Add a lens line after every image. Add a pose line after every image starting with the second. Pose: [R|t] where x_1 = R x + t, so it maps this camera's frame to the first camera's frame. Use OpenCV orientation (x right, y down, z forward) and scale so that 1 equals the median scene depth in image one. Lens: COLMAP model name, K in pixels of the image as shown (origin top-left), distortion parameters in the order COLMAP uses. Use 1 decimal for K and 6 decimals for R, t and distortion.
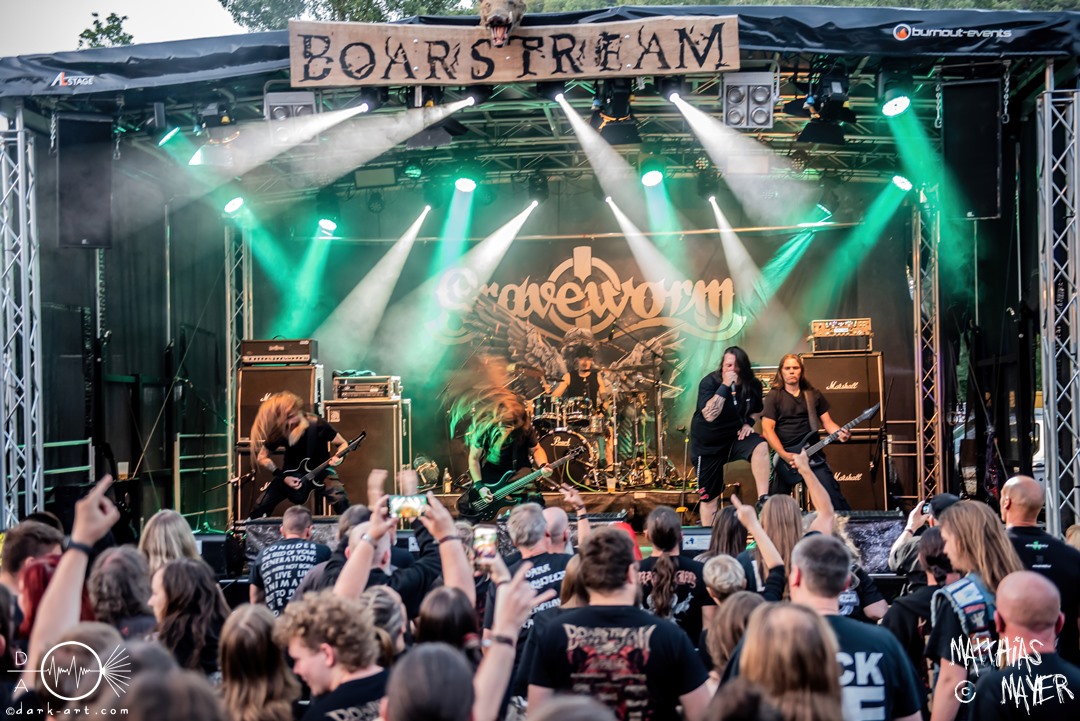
lens RADIAL K [[1486.1, 0, 537.7], [0, 1486.1, 358.0], [0, 0, 1]] dist [0.110545, 0.013326]
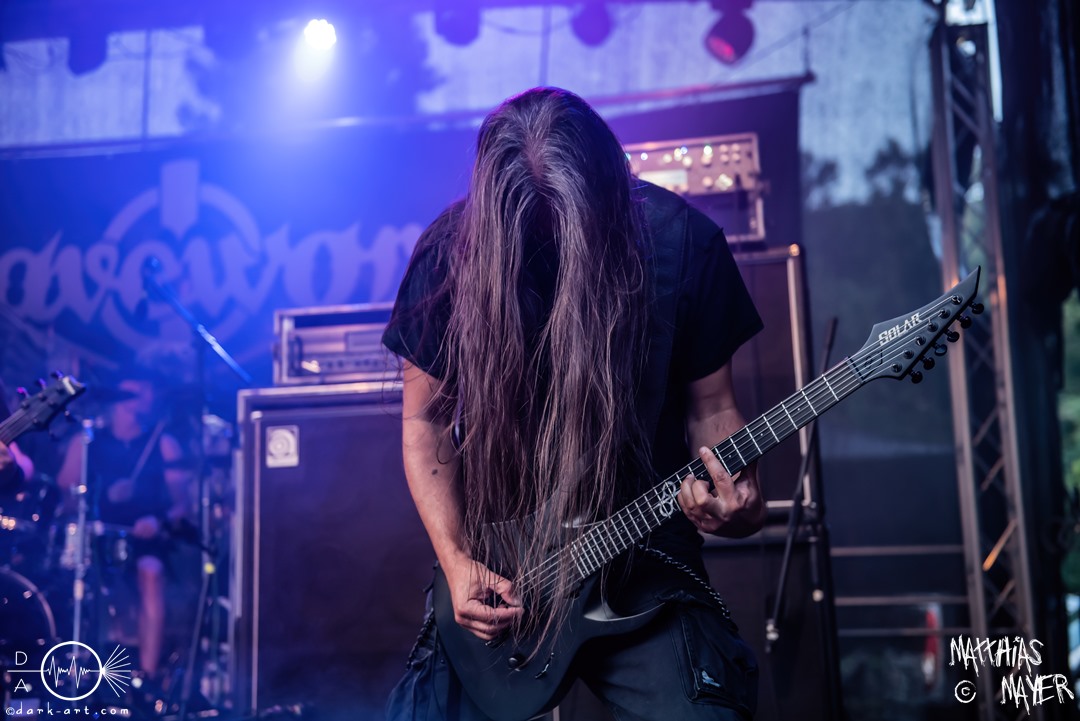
lens RADIAL K [[1486.1, 0, 537.7], [0, 1486.1, 358.0], [0, 0, 1]] dist [0.110545, 0.013326]
pose [[0.998448, -0.020559, -0.051753, 0.158809], [0.012572, 0.988581, -0.150167, 0.051012], [0.054249, 0.149284, 0.987305, 0.581745]]
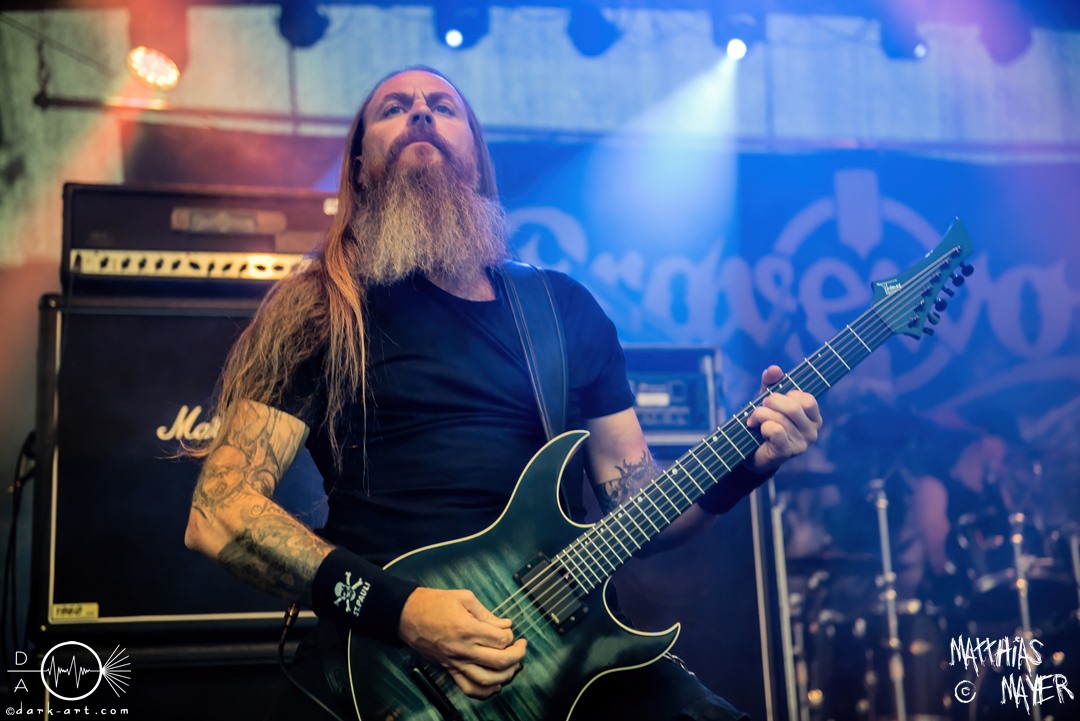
lens RADIAL K [[1747.1, 0, 538.4], [0, 1747.1, 352.0], [0, 0, 1]] dist [0.134364, -0.046917]
pose [[0.965049, 0.052304, 0.256798, -0.164562], [-0.006320, 0.984242, -0.176715, 0.051976], [-0.261994, 0.168915, 0.950172, 0.604809]]
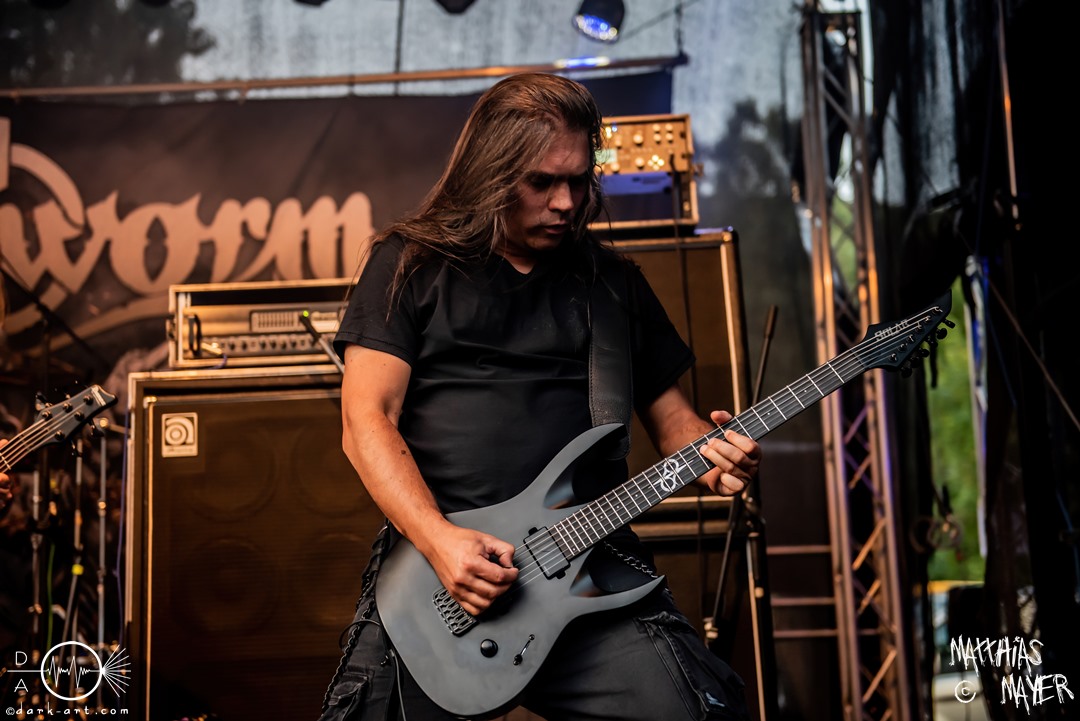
lens RADIAL K [[1582.3, 0, 540.0], [0, 1582.3, 360.5], [0, 0, 1]] dist [0.132809, 0.013147]
pose [[0.995466, -0.003778, 0.095047, 0.135303], [0.017409, 0.989570, -0.143000, 0.052104], [-0.093515, 0.144006, 0.985148, 0.581743]]
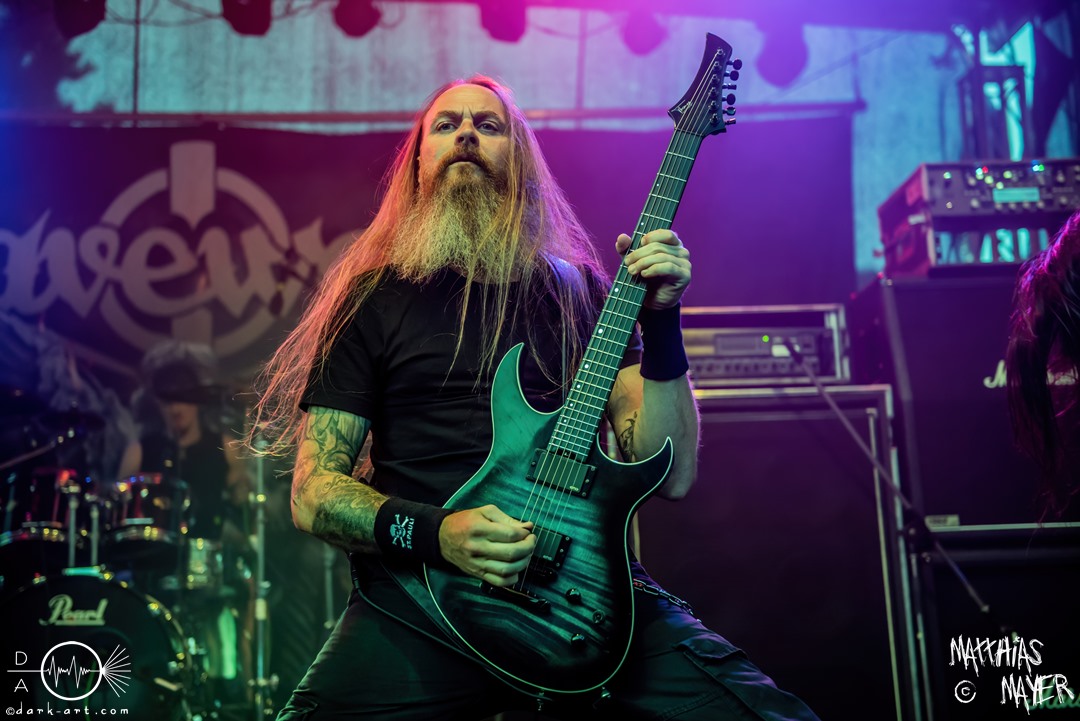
lens RADIAL K [[1570.5, 0, 540.0], [0, 1570.5, 360.5], [0, 0, 1]] dist [0.118786, 0.031299]
pose [[0.980175, 0.018605, 0.197258, 0.038727], [0.014602, 0.986091, -0.165565, 0.054130], [-0.197594, 0.165163, 0.966270, 0.588814]]
